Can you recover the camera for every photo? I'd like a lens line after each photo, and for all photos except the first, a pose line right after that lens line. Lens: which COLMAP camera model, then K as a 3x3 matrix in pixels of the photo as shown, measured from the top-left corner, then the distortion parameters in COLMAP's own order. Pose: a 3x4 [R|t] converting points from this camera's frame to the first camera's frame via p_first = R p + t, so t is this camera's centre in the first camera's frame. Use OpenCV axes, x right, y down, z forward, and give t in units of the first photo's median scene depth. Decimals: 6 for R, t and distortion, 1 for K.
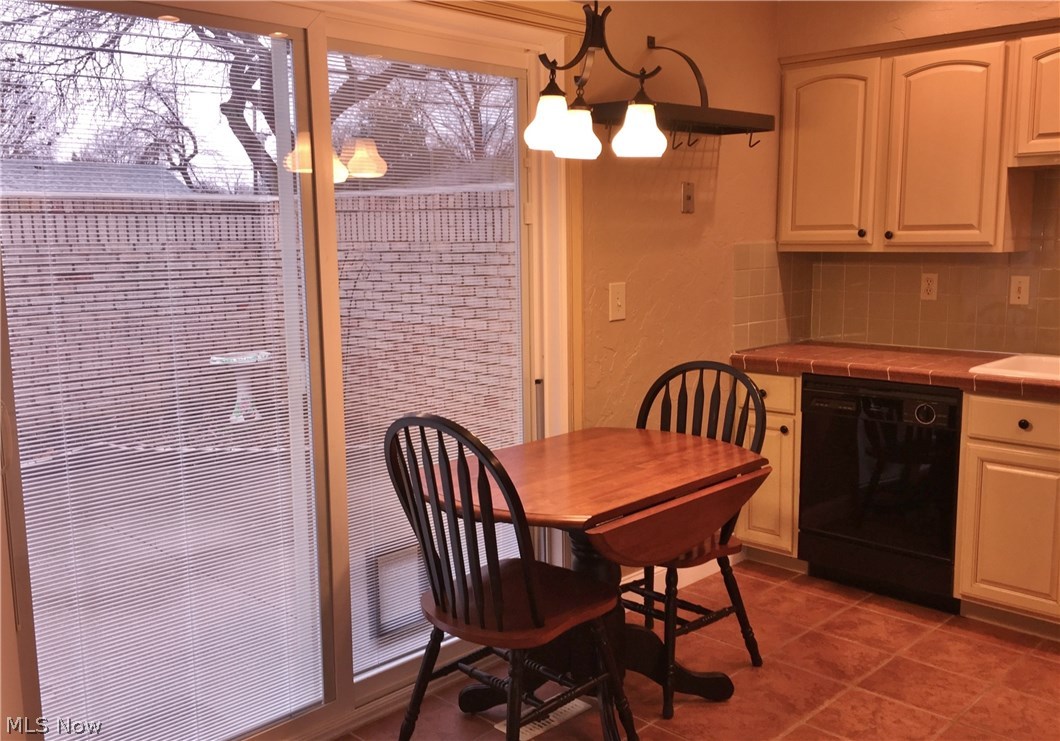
lens RADIAL K [[966.8, 0, 530.0], [0, 966.8, 370.5], [0, 0, 1]] dist [0.076717, -0.100589]
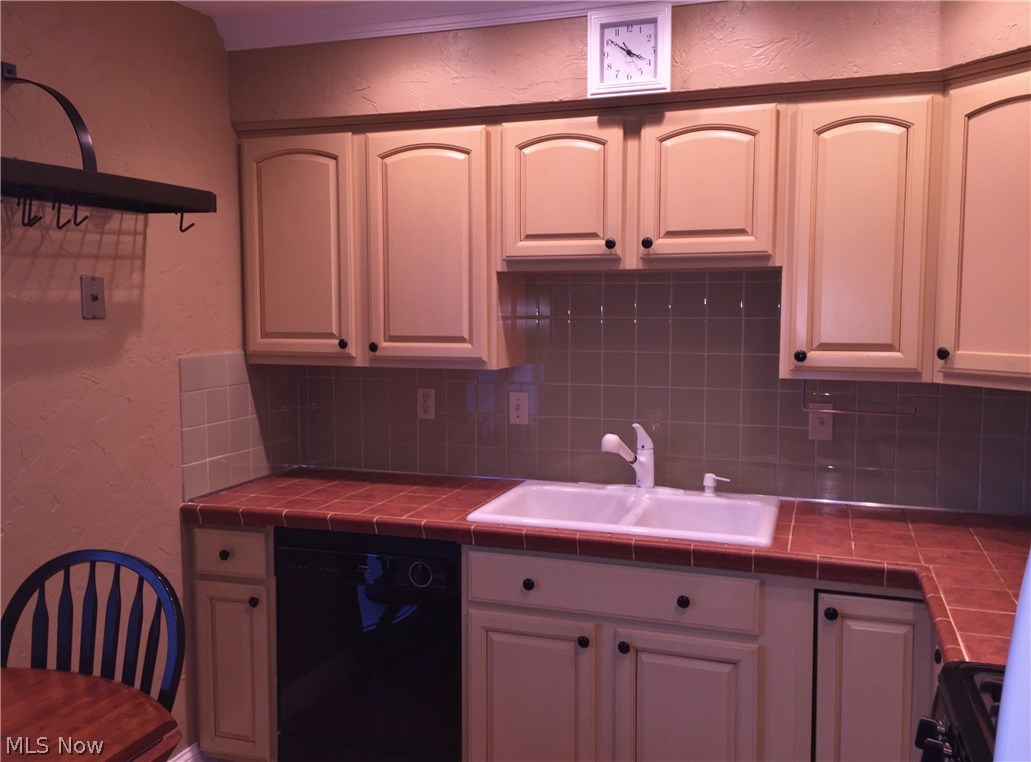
lens RADIAL K [[894.5, 0, 519.2], [0, 894.5, 379.4], [0, 0, 1]] dist [0.047889, -0.007852]
pose [[0.899004, -0.025820, 0.437178, 0.157660], [0.053106, 0.997321, -0.050304, -0.071735], [-0.434708, 0.068441, 0.897967, 0.290328]]
